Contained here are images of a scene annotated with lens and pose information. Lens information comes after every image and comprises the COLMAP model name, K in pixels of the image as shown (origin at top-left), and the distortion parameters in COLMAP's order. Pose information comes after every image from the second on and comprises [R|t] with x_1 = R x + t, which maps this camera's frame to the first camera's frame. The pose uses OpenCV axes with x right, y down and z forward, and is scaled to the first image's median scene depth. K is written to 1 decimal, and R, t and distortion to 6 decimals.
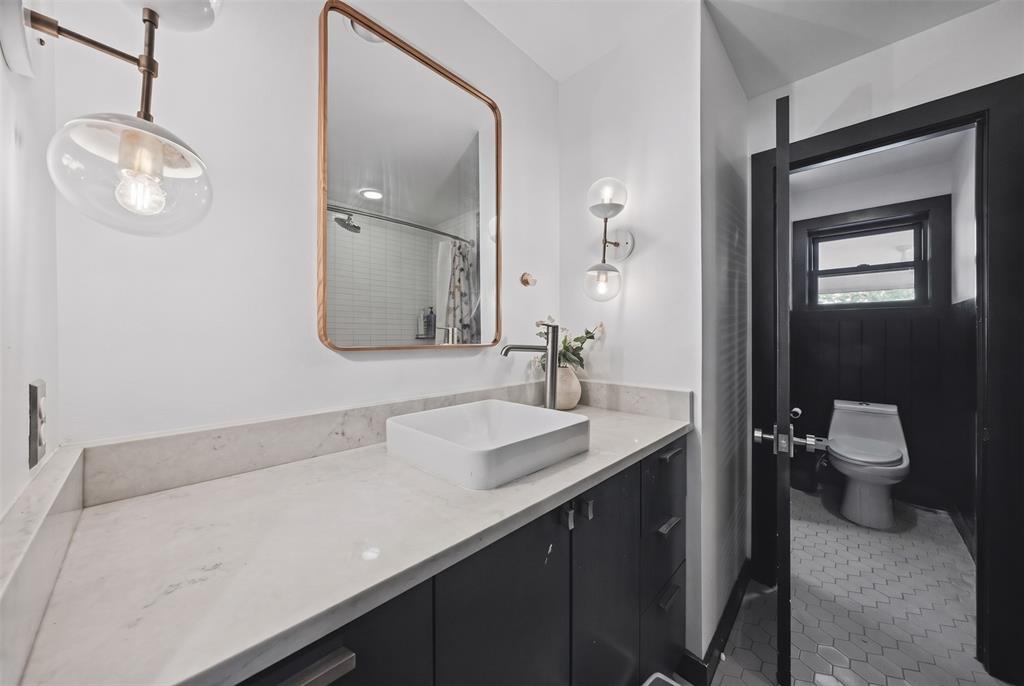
lens RADIAL K [[356.6, 0, 511.5], [0, 356.6, 340.2], [0, 0, 1]] dist [-0.000635, -0.000325]
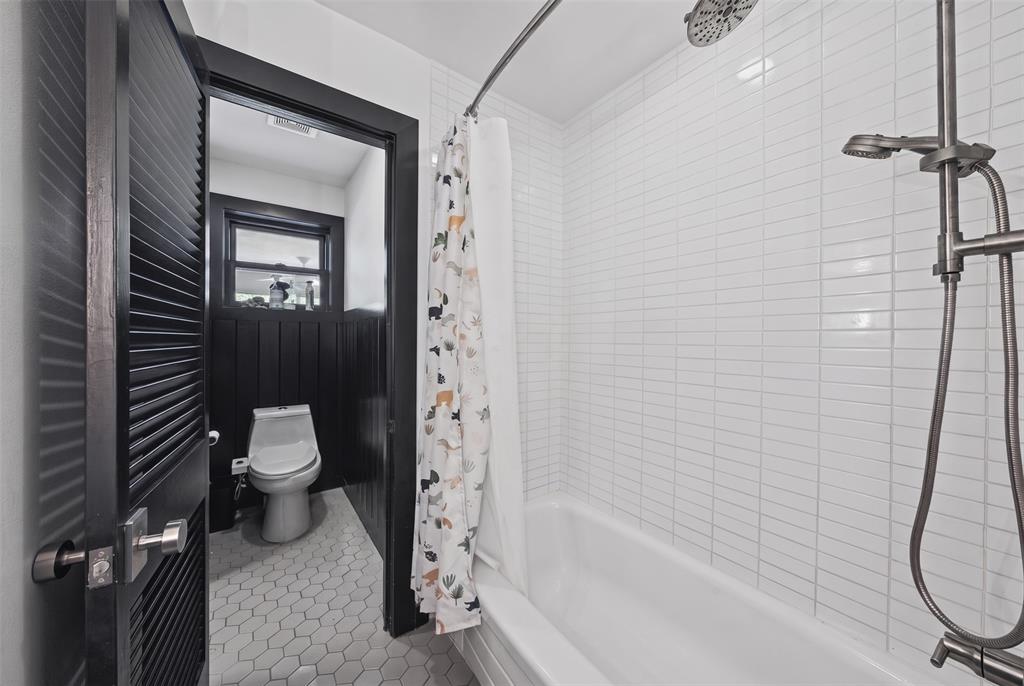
lens RADIAL K [[359.5, 0, 511.6], [0, 359.5, 339.3], [0, 0, 1]] dist [-0.000480, 0.000068]
pose [[0.180690, 0.000262, 0.983540, 0.155537], [0.003839, 0.999992, -0.000971, -0.004135], [-0.983533, 0.003952, 0.180688, 0.227414]]
